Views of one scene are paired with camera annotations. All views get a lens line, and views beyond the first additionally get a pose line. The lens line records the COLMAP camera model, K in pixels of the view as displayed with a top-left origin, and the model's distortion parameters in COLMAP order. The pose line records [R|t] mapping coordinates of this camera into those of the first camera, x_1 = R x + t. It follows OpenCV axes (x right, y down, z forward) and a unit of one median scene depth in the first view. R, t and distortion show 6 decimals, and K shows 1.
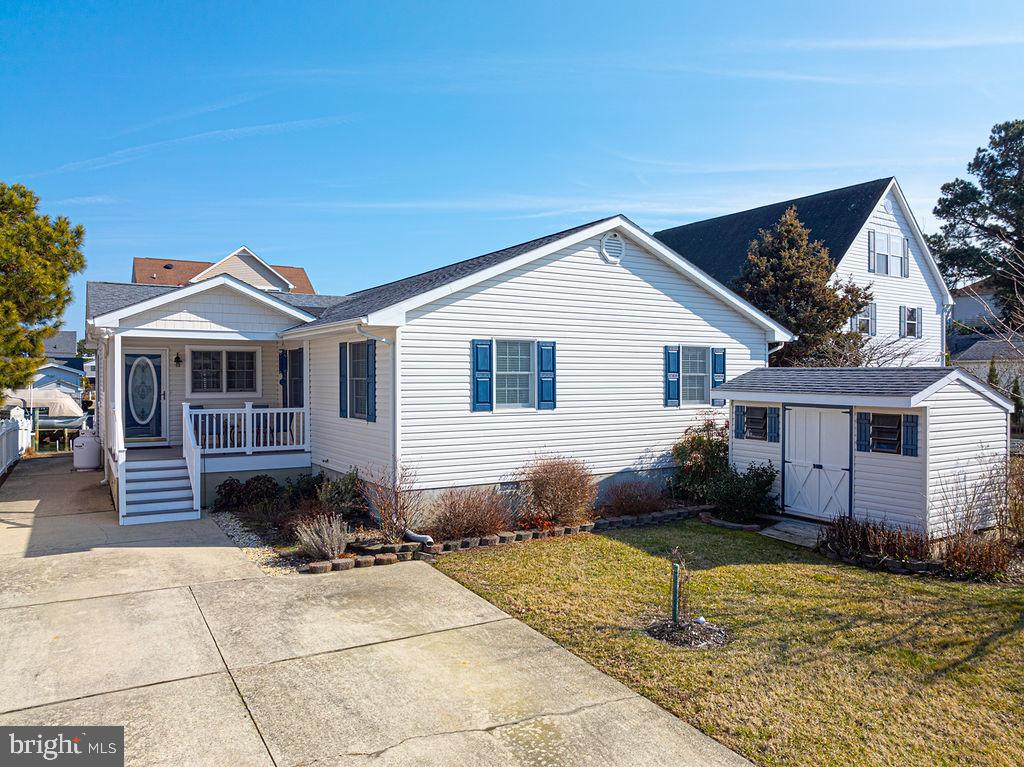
lens RADIAL K [[702.6, 0, 512.0], [0, 702.6, 383.5], [0, 0, 1]] dist [-0.030479, 0.004082]
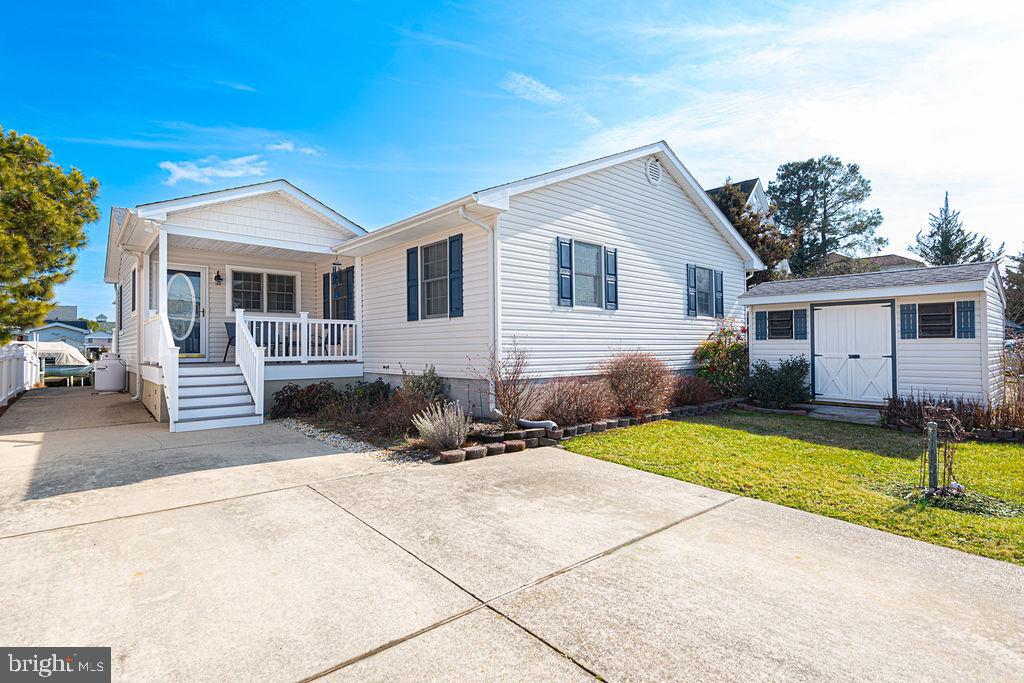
lens RADIAL K [[481.1, 0, 512.0], [0, 481.1, 341.5], [0, 0, 1]] dist [0.030197, -0.019811]
pose [[0.985102, -0.003441, 0.171934, -0.234574], [0.006942, 0.999780, -0.019771, 0.100972], [-0.171828, 0.020670, 0.984910, 0.299741]]
